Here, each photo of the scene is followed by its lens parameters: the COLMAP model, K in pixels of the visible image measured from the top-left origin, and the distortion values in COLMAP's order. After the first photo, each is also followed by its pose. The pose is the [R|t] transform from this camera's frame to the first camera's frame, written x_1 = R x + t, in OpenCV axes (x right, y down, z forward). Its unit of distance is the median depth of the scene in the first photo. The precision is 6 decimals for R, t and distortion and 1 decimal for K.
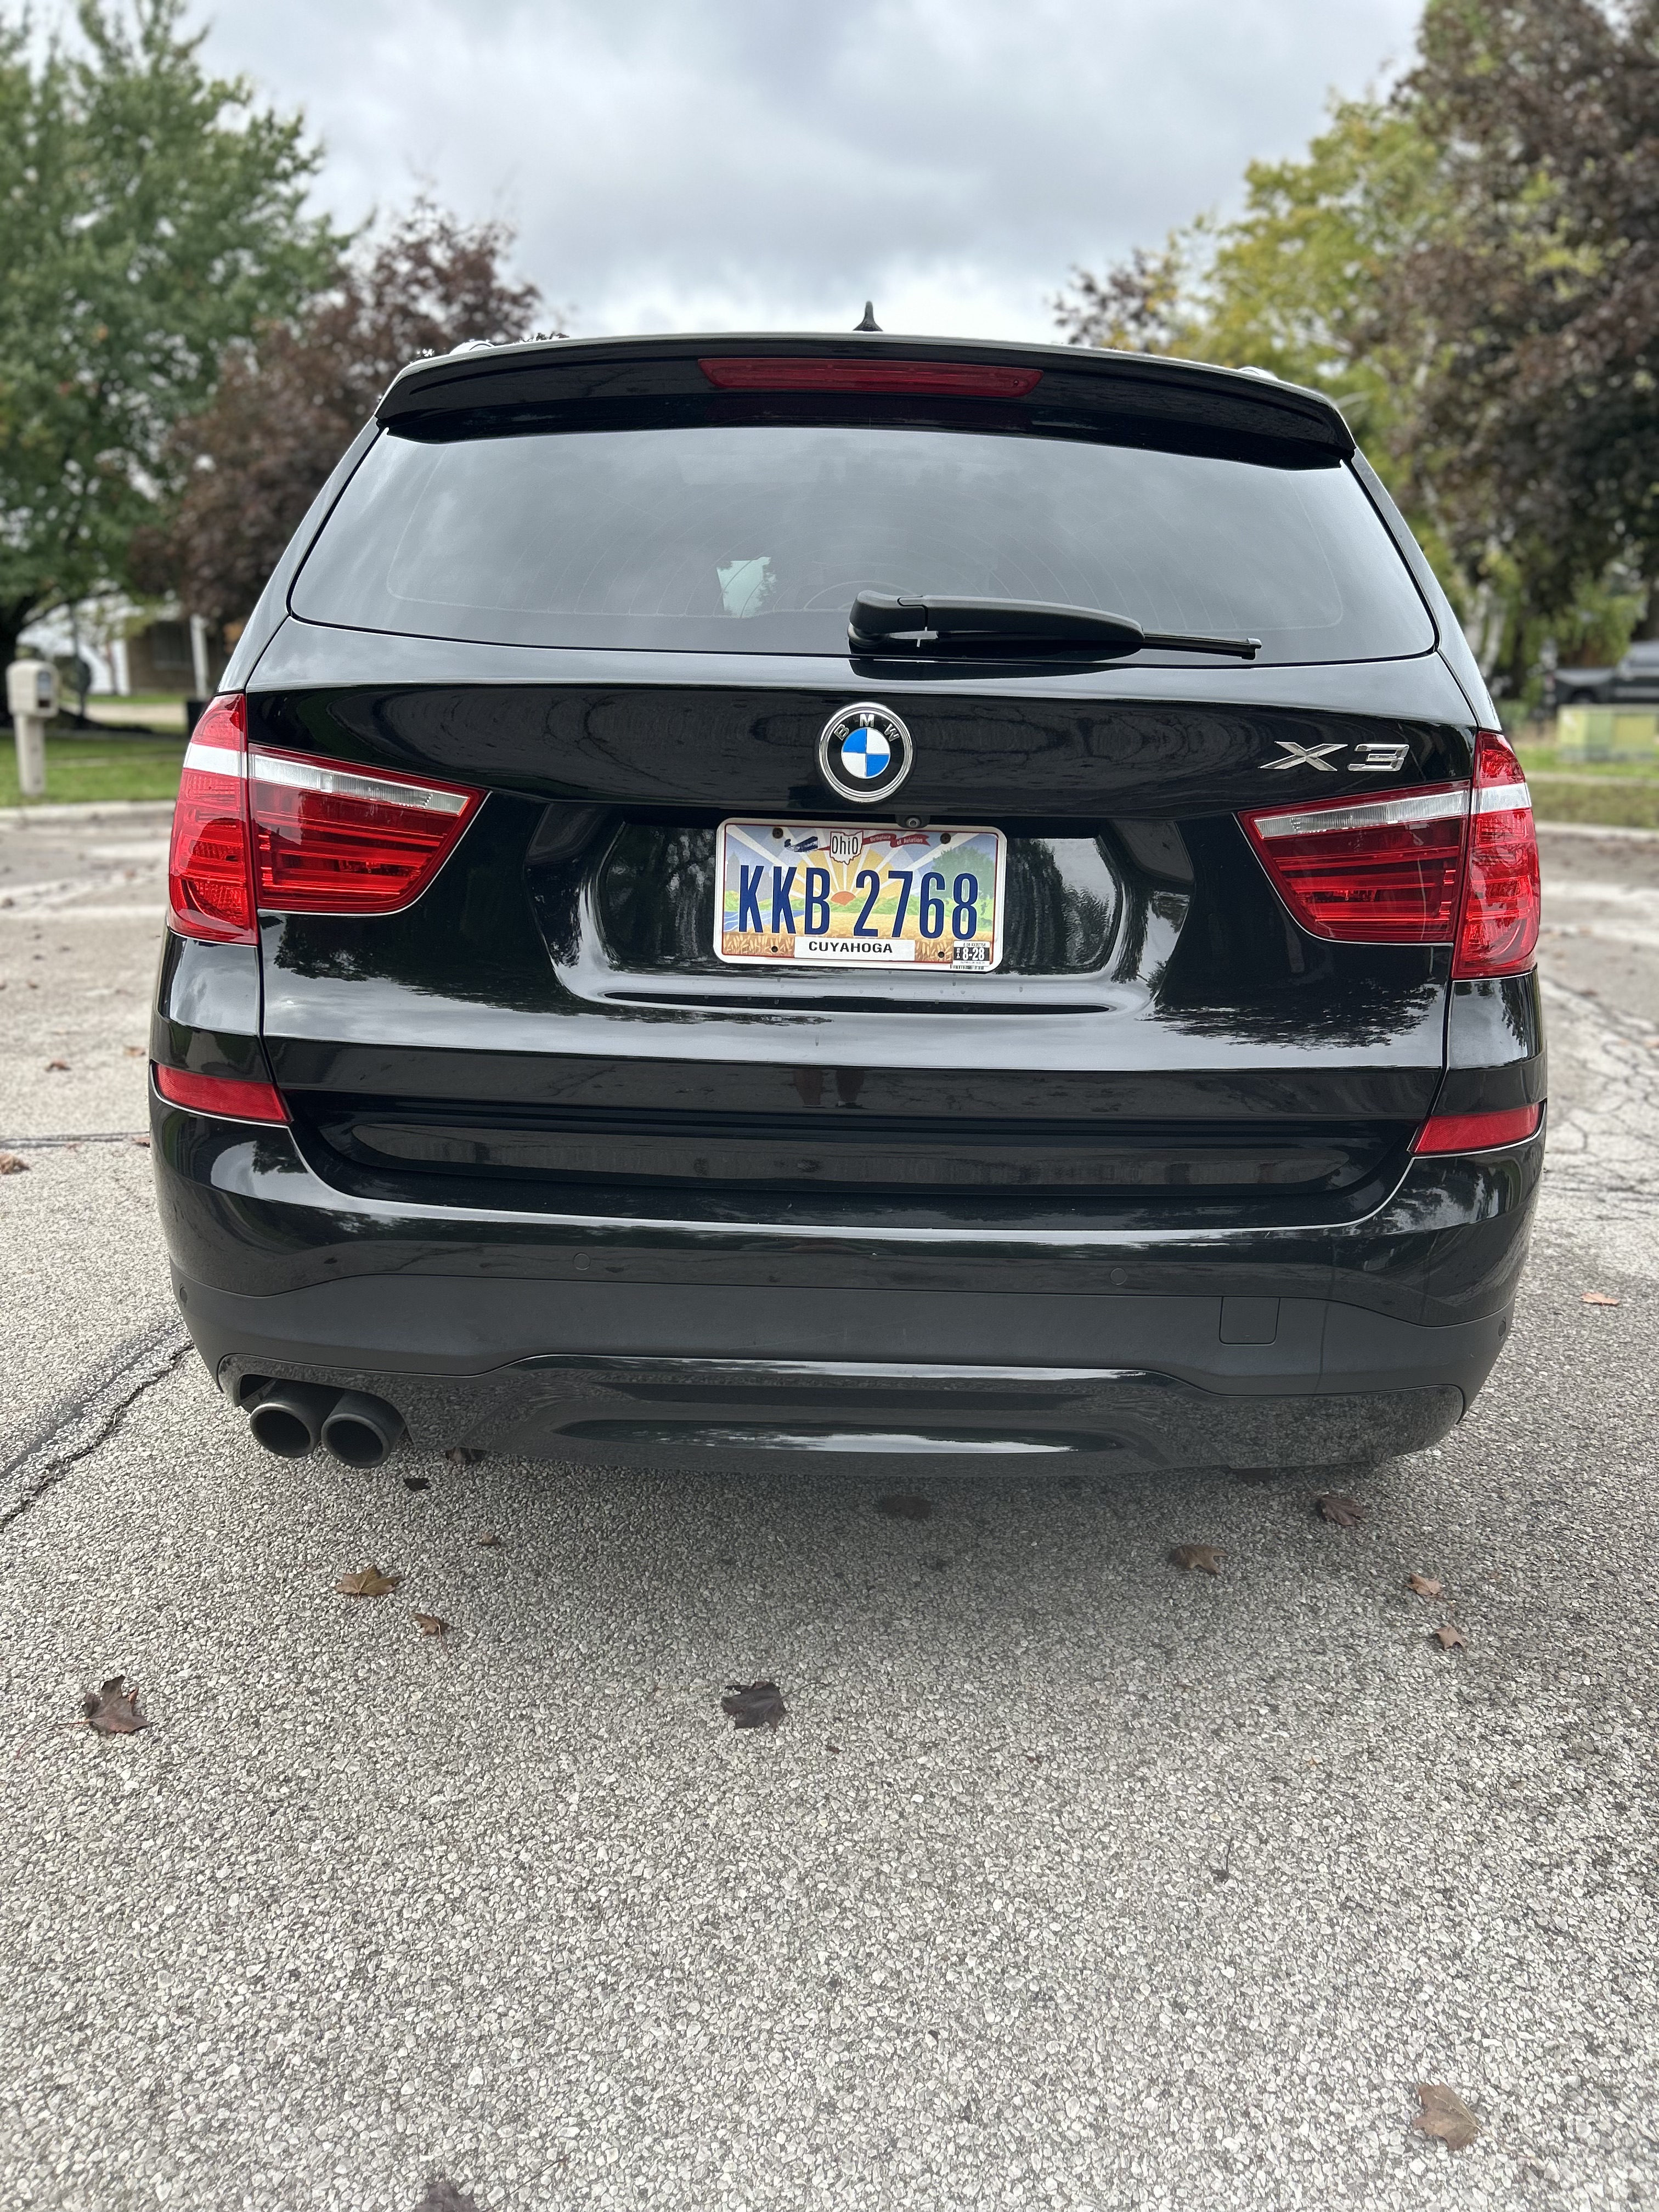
lens RADIAL K [[1656.7, 0, 829.5], [0, 1656.7, 1106.0], [0, 0, 1]] dist [0.047259, -0.053891]
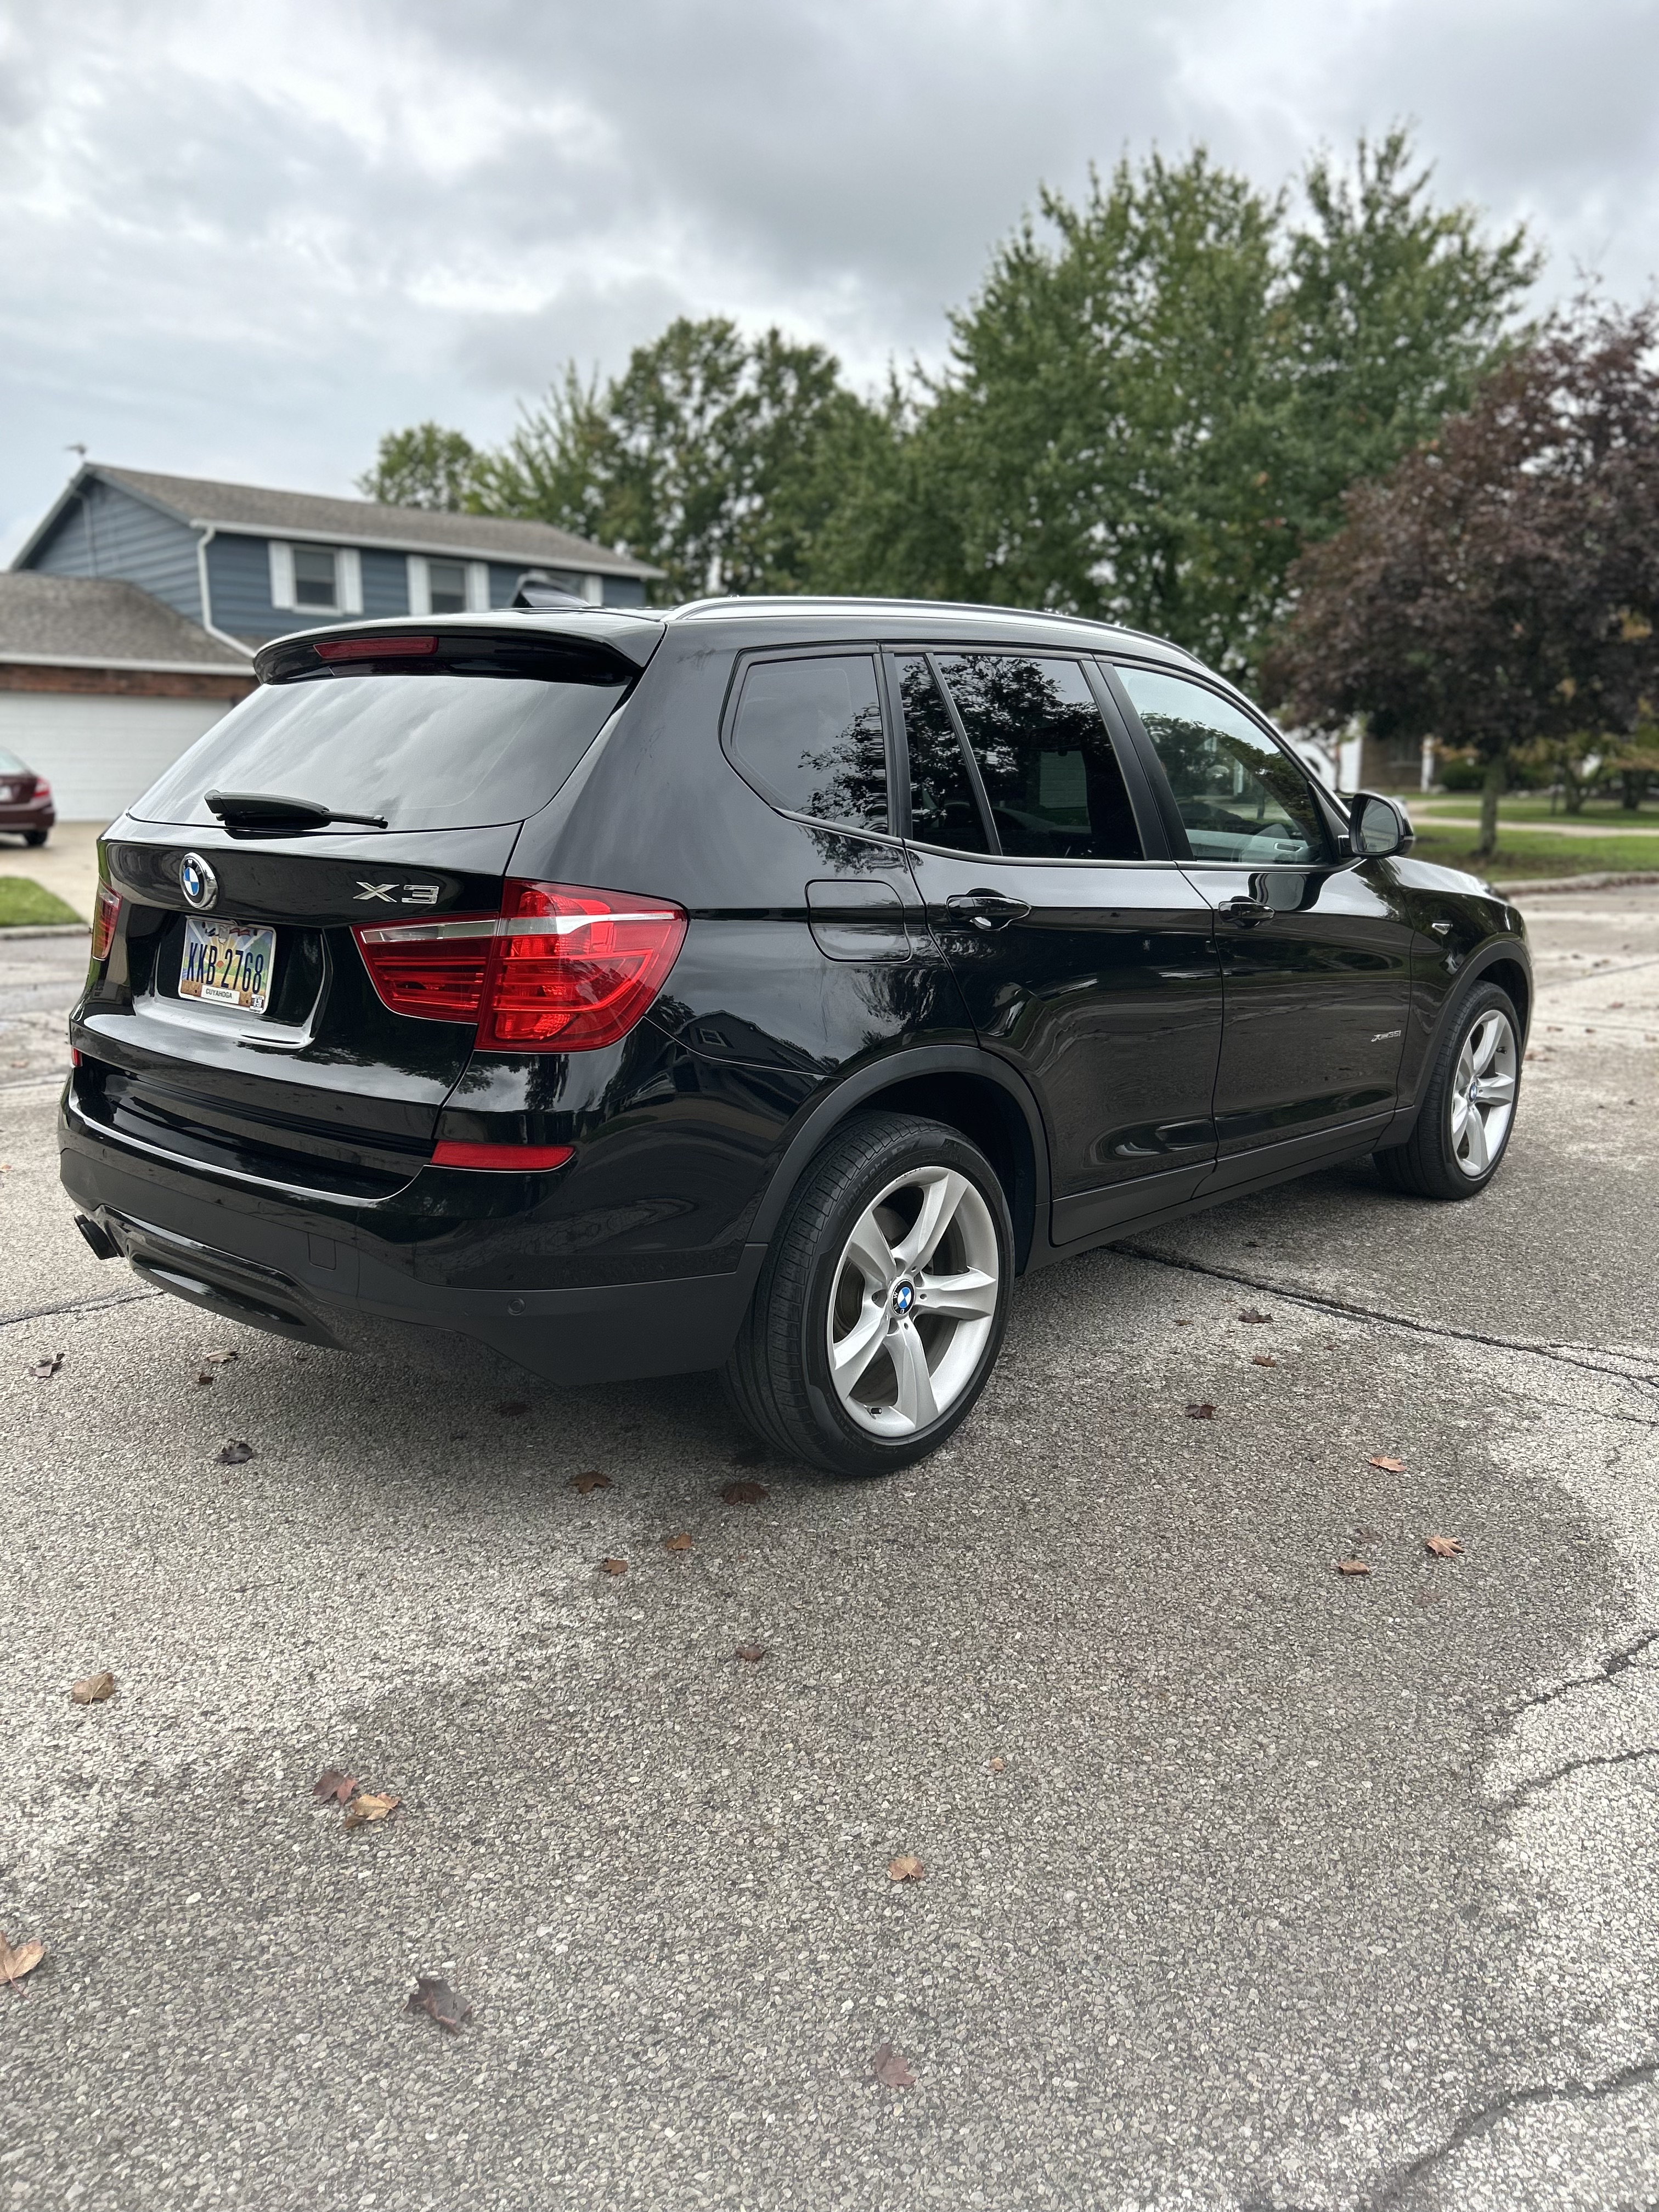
lens RADIAL K [[1656.3, 0, 829.5], [0, 1656.3, 1106.0], [0, 0, 1]] dist [0.030477, -0.007795]
pose [[0.747227, 0.114560, -0.654620, 0.130211], [-0.149318, 0.988786, 0.002599, -0.006385], [0.647577, 0.095805, 0.755953, 0.009924]]
